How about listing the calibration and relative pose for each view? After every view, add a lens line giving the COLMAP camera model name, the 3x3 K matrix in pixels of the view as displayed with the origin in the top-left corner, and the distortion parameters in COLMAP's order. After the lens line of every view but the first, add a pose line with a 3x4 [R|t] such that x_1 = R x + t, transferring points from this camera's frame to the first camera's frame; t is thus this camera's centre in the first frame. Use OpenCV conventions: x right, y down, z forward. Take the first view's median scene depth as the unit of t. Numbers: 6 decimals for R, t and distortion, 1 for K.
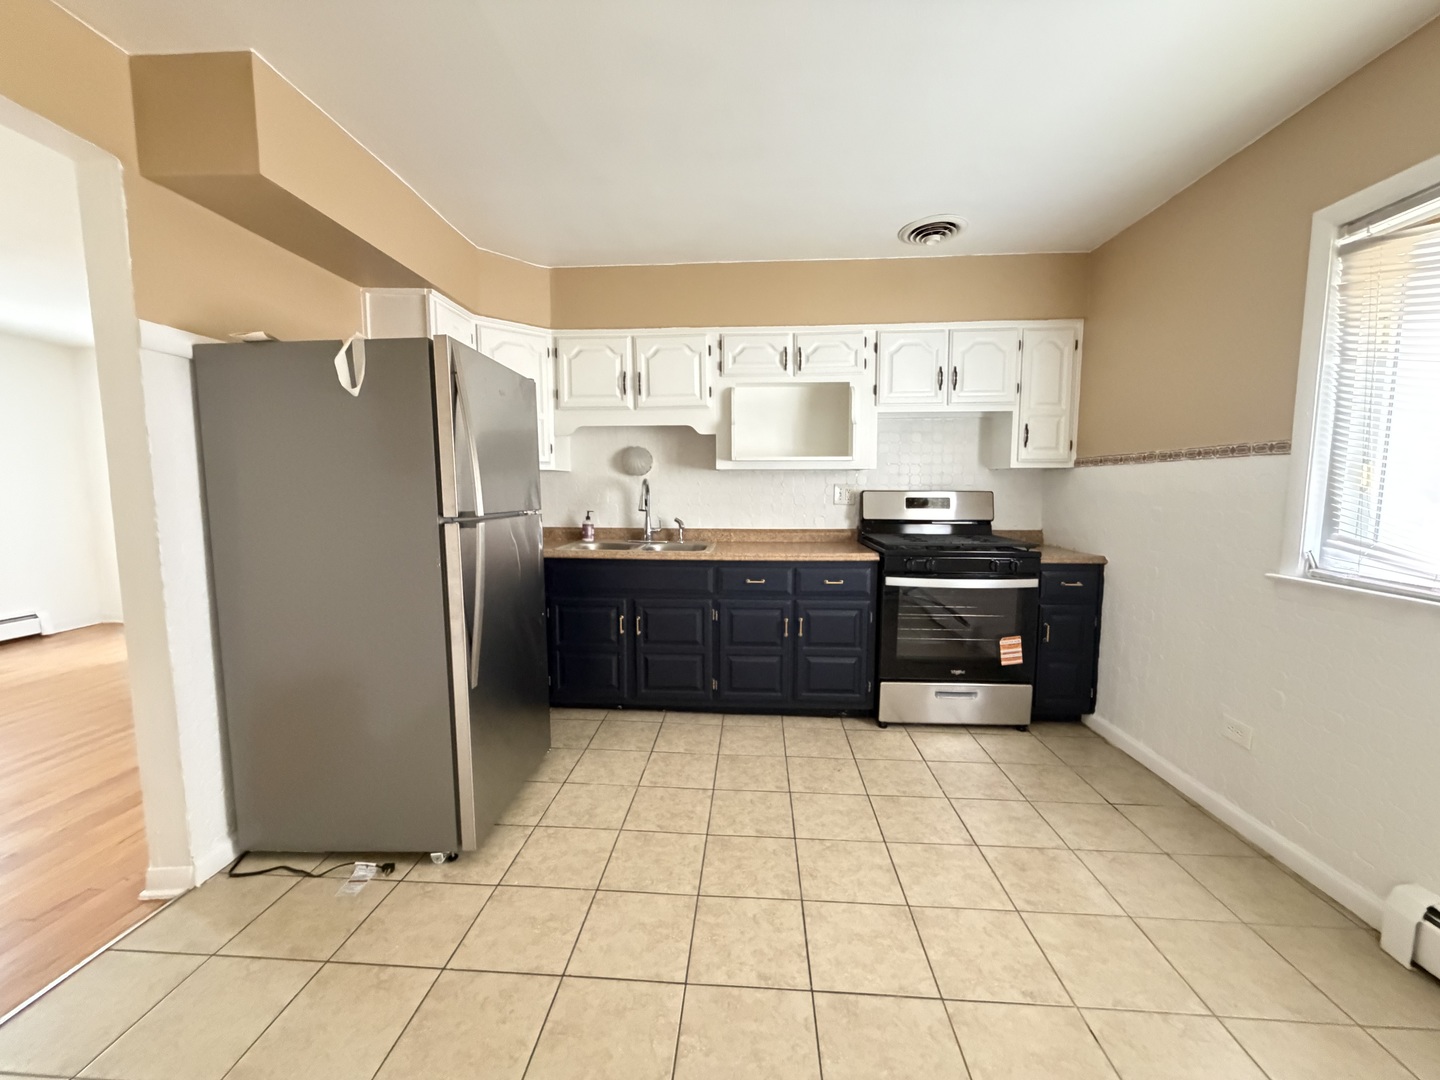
lens RADIAL K [[574.1, 0, 716.7], [0, 574.1, 540.3], [0, 0, 1]] dist [0.001004, 0.000056]
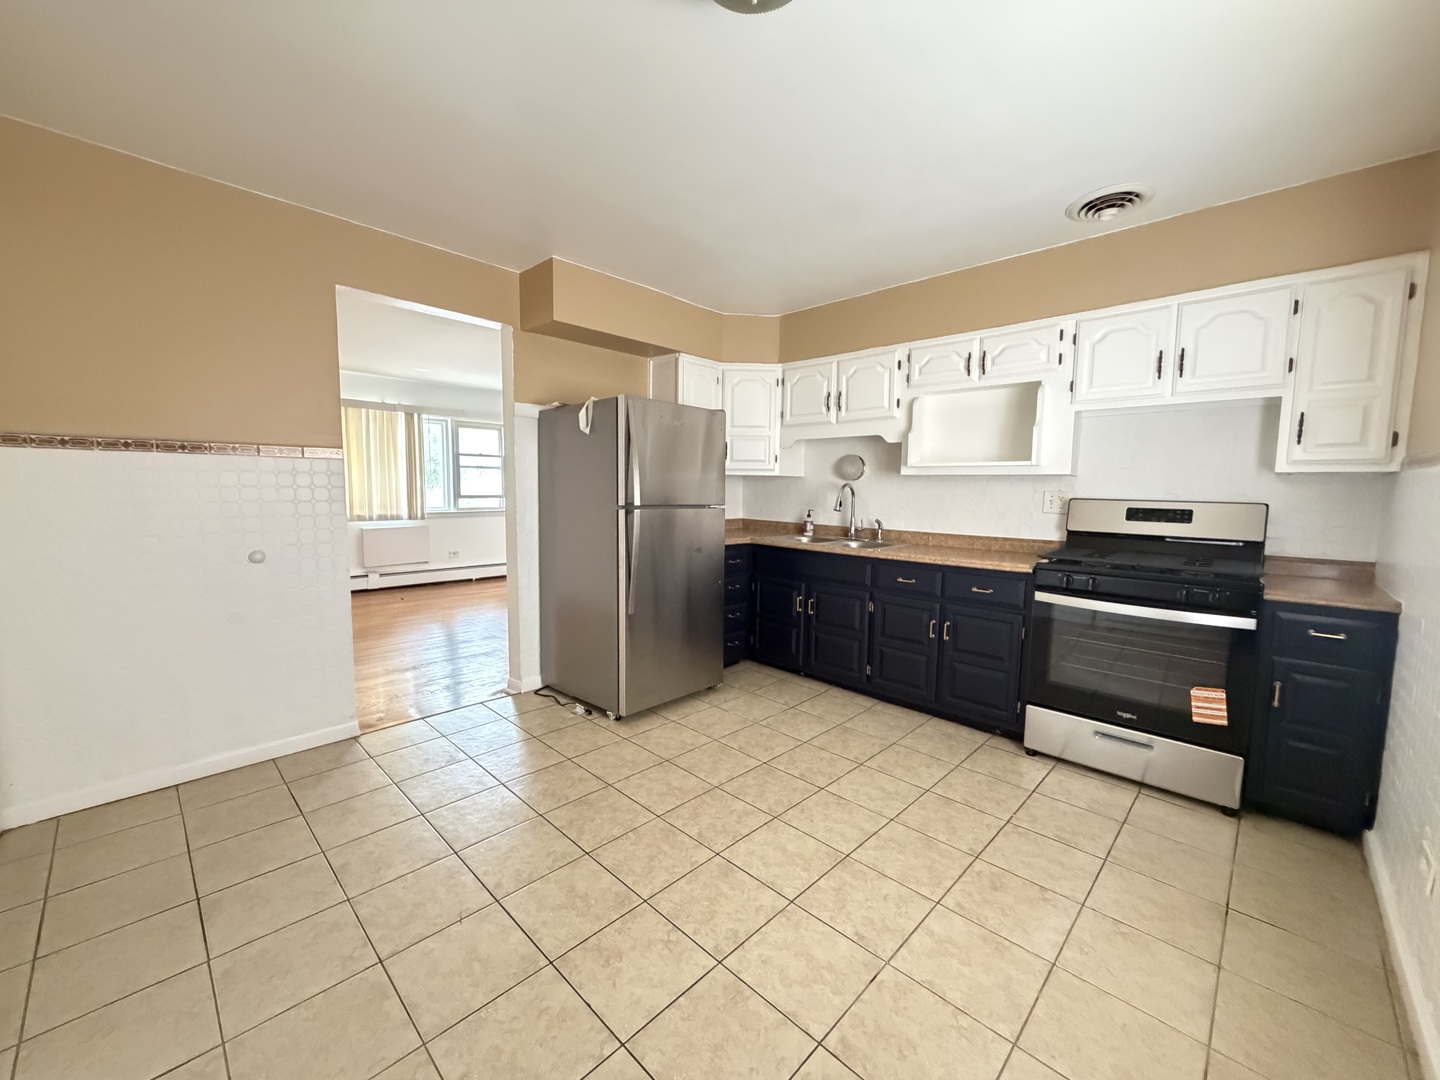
lens RADIAL K [[574.1, 0, 716.7], [0, 574.1, 540.3], [0, 0, 1]] dist [0.001004, 0.000056]
pose [[0.760768, 0.071956, -0.645023, 0.466793], [-0.076733, 0.996837, 0.020702, 0.002244], [0.644472, 0.033745, 0.763883, -0.037919]]
